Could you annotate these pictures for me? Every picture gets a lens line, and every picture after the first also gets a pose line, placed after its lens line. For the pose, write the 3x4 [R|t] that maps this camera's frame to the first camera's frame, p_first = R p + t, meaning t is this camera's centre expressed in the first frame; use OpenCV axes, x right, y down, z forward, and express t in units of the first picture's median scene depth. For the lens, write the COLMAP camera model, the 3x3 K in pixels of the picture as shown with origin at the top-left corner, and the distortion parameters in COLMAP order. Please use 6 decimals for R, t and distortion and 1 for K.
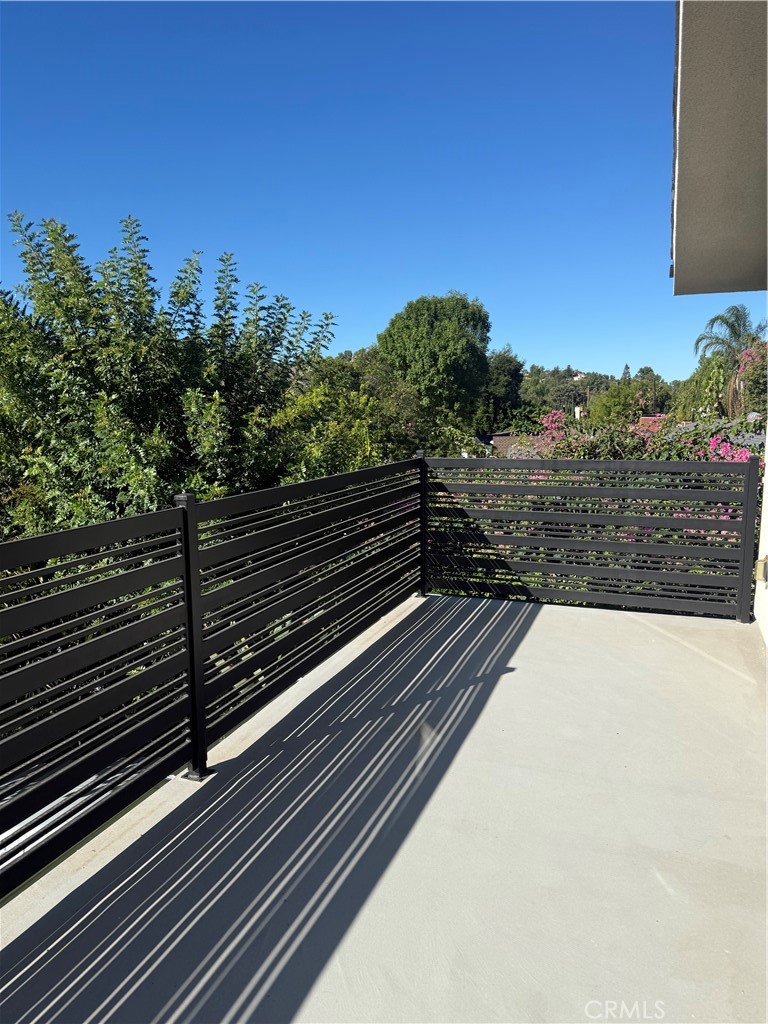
lens RADIAL K [[725.1, 0, 379.8], [0, 725.1, 514.8], [0, 0, 1]] dist [0.069649, -0.086671]
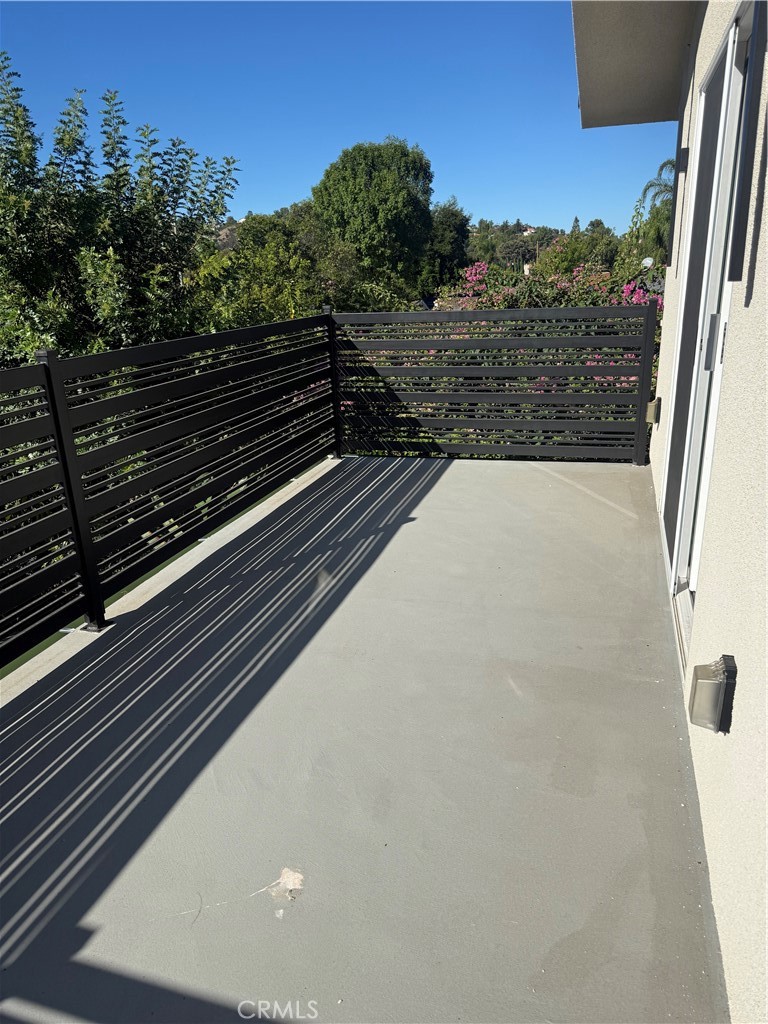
lens RADIAL K [[732.5, 0, 384.0], [0, 732.5, 512.0], [0, 0, 1]] dist [0.066452, -0.109492]
pose [[0.996999, -0.048382, 0.060437, 0.047768], [0.037521, 0.984831, 0.169413, 0.015032], [-0.067717, -0.166636, 0.983690, -0.014748]]
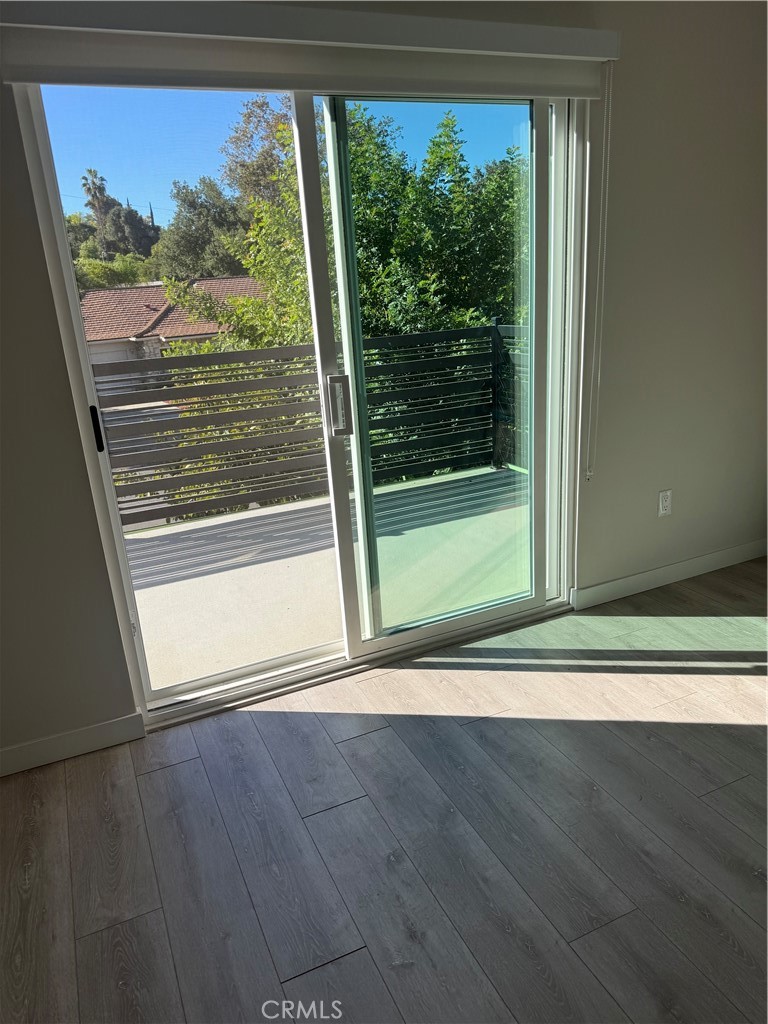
lens RADIAL K [[725.1, 0, 379.8], [0, 725.1, 514.8], [0, 0, 1]] dist [0.069649, -0.086671]
pose [[0.707154, 0.187260, -0.681811, 0.570590], [-0.045164, 0.974285, 0.220745, -0.035488], [0.705616, -0.125307, 0.697427, 0.142274]]
